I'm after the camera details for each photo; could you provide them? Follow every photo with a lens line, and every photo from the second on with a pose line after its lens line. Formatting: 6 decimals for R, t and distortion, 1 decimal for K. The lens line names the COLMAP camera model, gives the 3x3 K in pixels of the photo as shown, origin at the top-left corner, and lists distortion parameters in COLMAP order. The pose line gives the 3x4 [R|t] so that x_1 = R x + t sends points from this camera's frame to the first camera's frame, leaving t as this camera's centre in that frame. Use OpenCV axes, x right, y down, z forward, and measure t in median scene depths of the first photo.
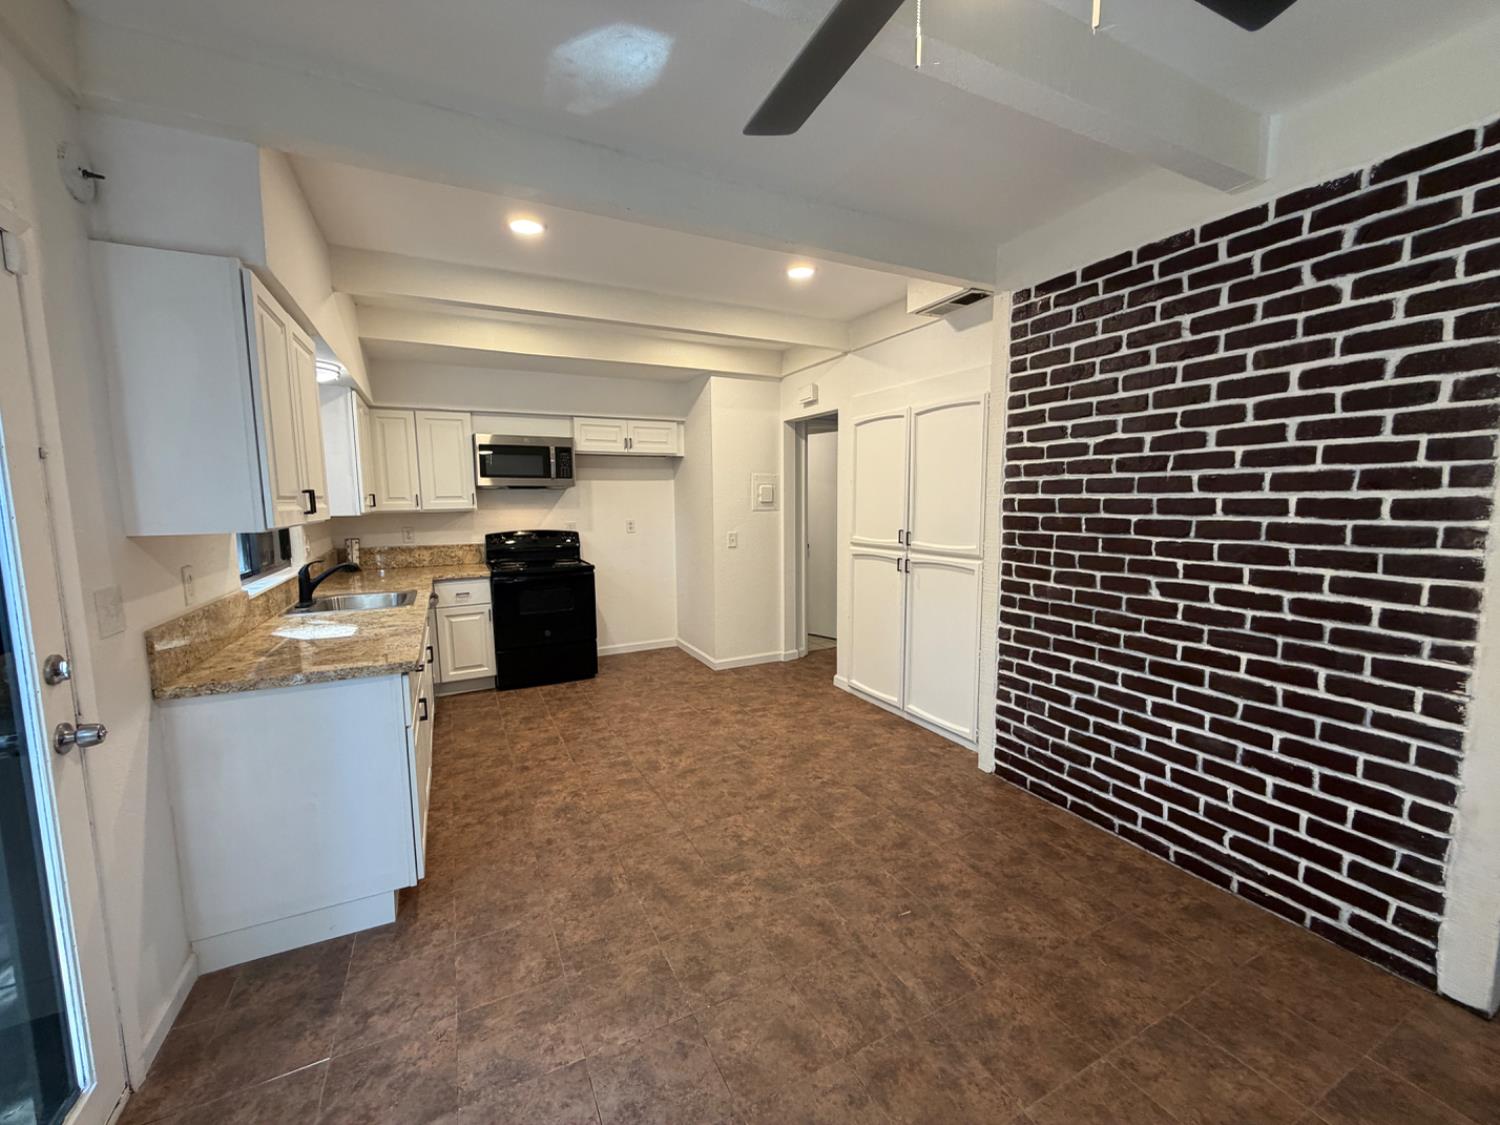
lens RADIAL K [[598.0, 0, 743.1], [0, 598.0, 563.5], [0, 0, 1]] dist [0.000043, -0.000367]
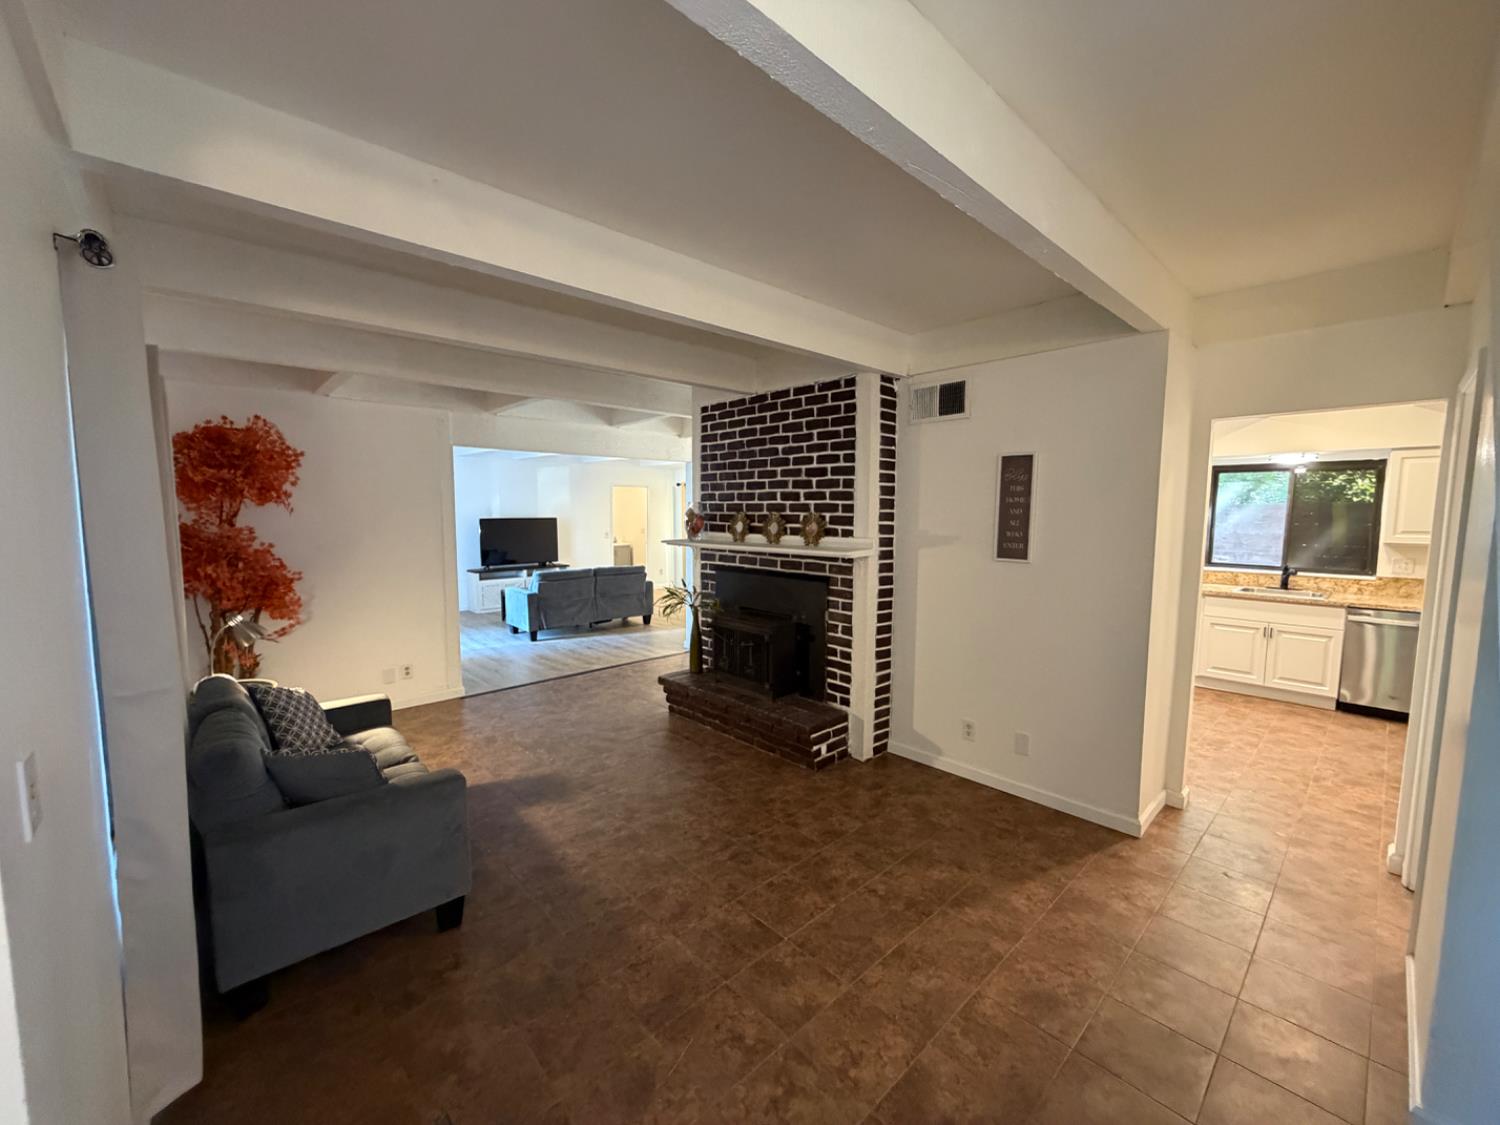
lens RADIAL K [[598.0, 0, 744.8], [0, 598.0, 564.8], [0, 0, 1]] dist [0.000043, -0.000367]
pose [[-0.958907, 0.031086, -0.282014, 1.177979], [-0.025784, 0.980319, 0.195730, -0.279900], [0.282548, 0.194958, -0.939233, 2.005230]]
